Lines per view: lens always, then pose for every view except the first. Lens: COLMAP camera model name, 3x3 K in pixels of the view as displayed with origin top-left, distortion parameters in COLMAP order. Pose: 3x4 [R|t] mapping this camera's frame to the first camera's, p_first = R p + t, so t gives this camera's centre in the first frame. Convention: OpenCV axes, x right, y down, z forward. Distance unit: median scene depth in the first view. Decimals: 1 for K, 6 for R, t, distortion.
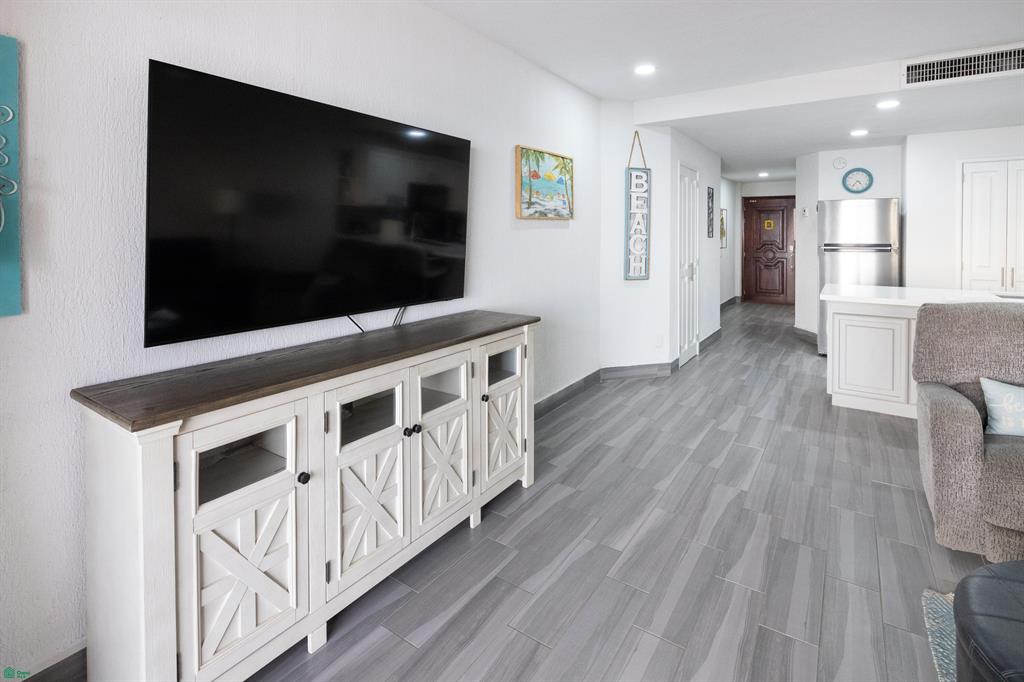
lens RADIAL K [[495.3, 0, 509.9], [0, 495.3, 241.0], [0, 0, 1]] dist [0.000020, -0.000954]
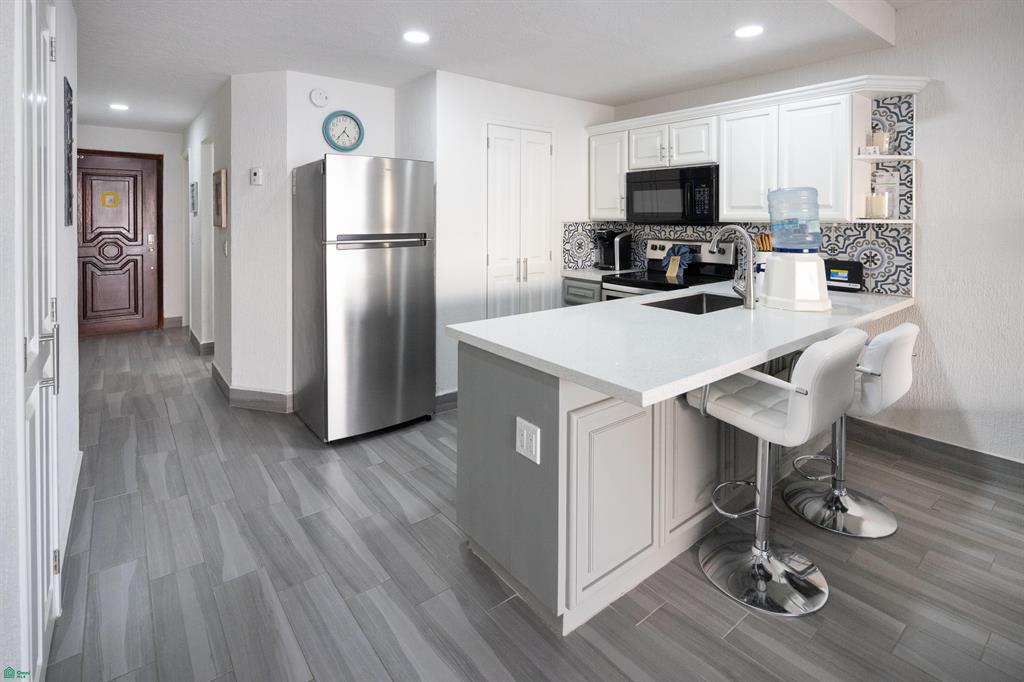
lens RADIAL K [[498.7, 0, 509.4], [0, 498.7, 221.6], [0, 0, 1]] dist [0.002885, 0.000138]
pose [[0.298365, -0.008011, 0.954418, 0.209628], [0.008975, 0.999944, 0.005587, -0.012342], [-0.954410, 0.006898, 0.298420, 0.783881]]
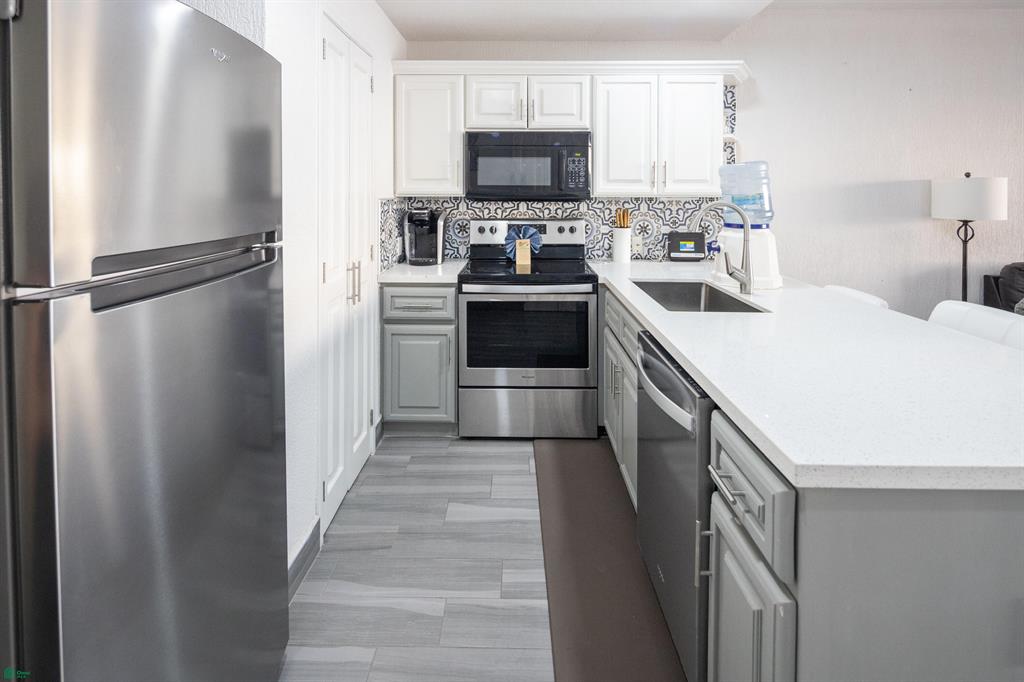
lens RADIAL K [[502.0, 0, 510.1], [0, 502.0, 193.5], [0, 0, 1]] dist [0.002145, 0.000102]
pose [[-0.552693, -0.002645, 0.833381, 0.526304], [0.008243, 0.999929, 0.008640, -0.016009], [-0.833344, 0.011645, -0.552632, 1.161668]]
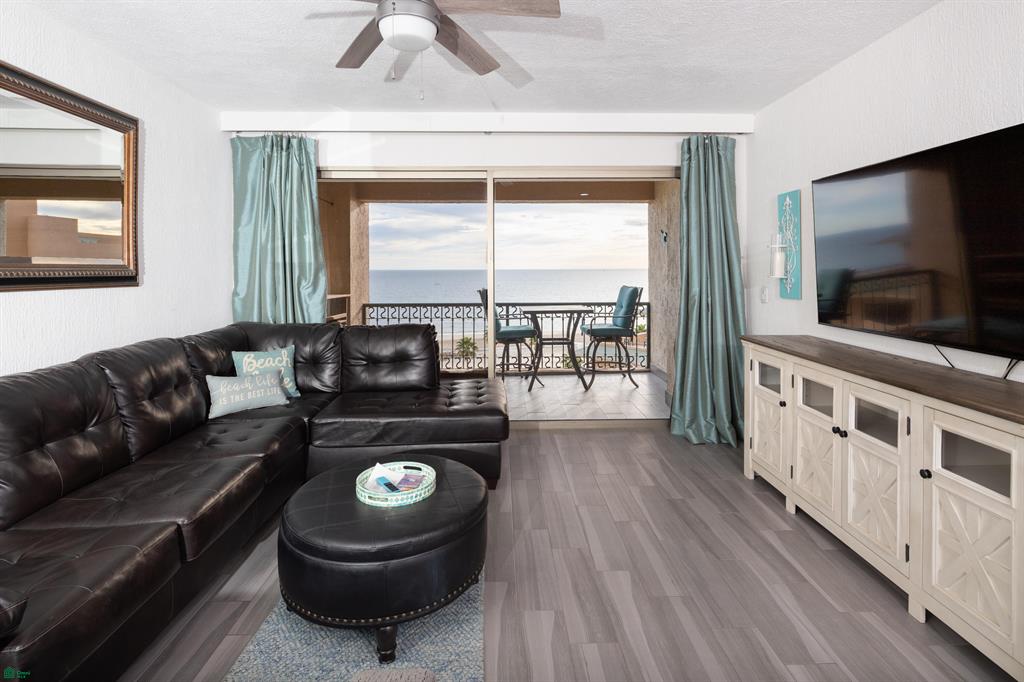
lens RADIAL K [[491.4, 0, 511.7], [0, 491.4, 270.8], [0, 0, 1]] dist [-0.001141, -0.000128]
pose [[-0.812065, 0.006536, -0.583530, 0.480193], [-0.002833, 0.999881, 0.015142, -0.008403], [0.583560, 0.013949, -0.811951, 0.635037]]
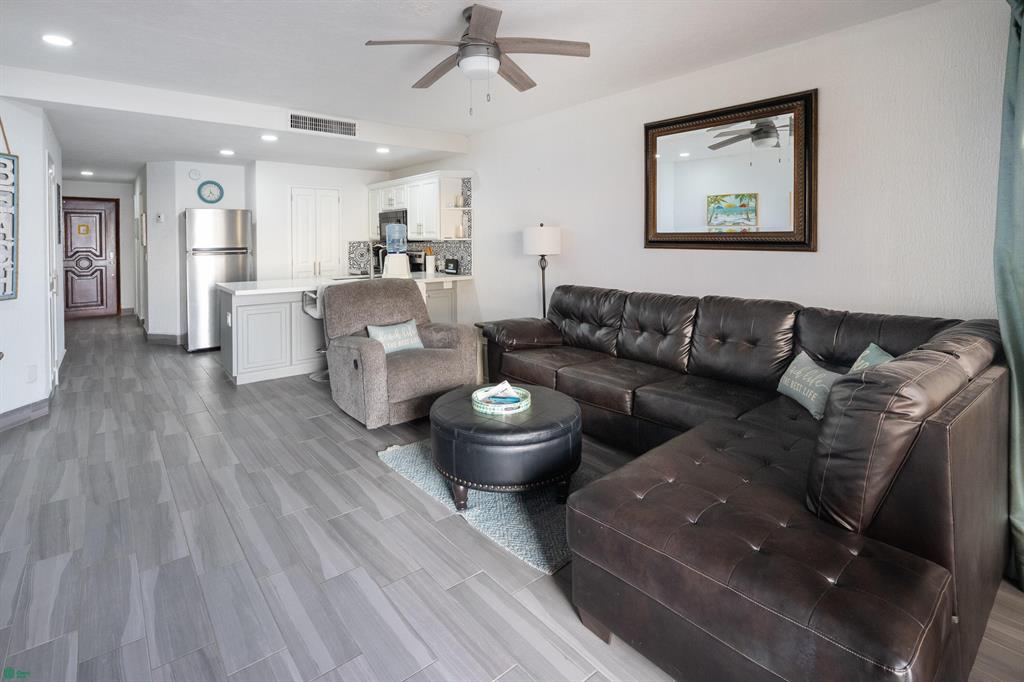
lens RADIAL K [[499.7, 0, 509.2], [0, 499.7, 244.0], [0, 0, 1]] dist [0.000345, -0.001452]
pose [[0.279221, -0.011456, 0.960158, -0.257862], [0.017222, 0.999828, 0.006921, 0.000490], [-0.960072, 0.014603, 0.279370, 0.039932]]
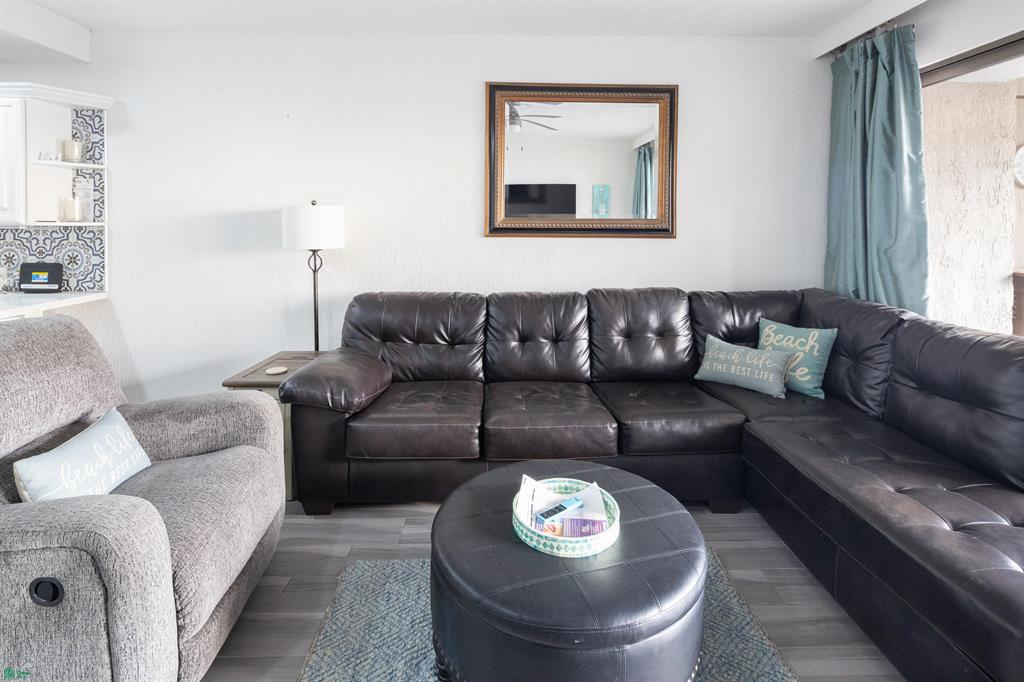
lens RADIAL K [[497.9, 0, 513.1], [0, 497.9, 228.1], [0, 0, 1]] dist [-0.001925, -0.000976]
pose [[-0.584668, -0.006587, 0.811246, 0.061305], [0.008121, 0.999869, 0.013972, -0.003938], [-0.811232, 0.014758, -0.584538, 0.435220]]
